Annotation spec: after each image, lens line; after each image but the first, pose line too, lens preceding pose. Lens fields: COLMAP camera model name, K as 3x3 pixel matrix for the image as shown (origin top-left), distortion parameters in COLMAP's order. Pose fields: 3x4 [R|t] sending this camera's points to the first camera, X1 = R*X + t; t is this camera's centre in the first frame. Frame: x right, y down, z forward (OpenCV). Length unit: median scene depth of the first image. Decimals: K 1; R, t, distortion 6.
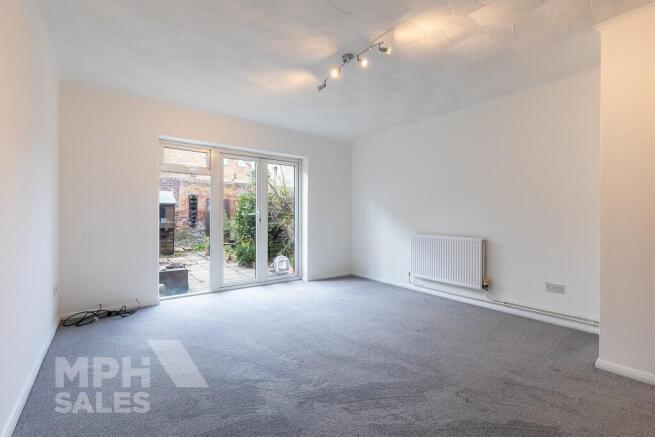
lens RADIAL K [[298.5, 0, 327.0], [0, 298.5, 216.7], [0, 0, 1]] dist [0.001040, -0.000001]
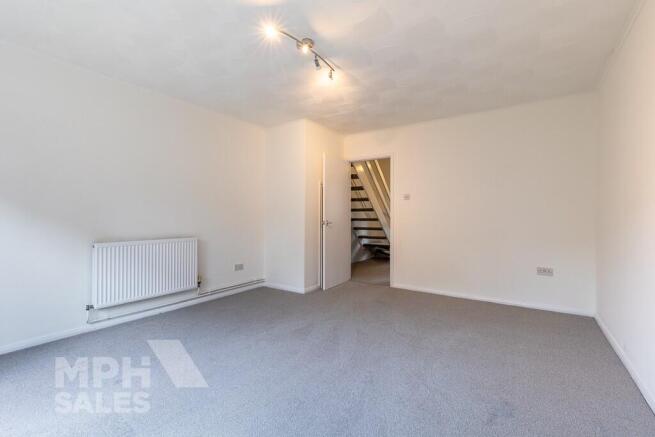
lens RADIAL K [[298.5, 0, 326.9], [0, 298.5, 217.7], [0, 0, 1]] dist [0.001040, -0.000001]
pose [[-0.332368, -0.000451, 0.943150, -0.609470], [0.005274, 0.999983, 0.002337, 0.002267], [-0.943135, 0.005751, -0.332360, 0.917908]]
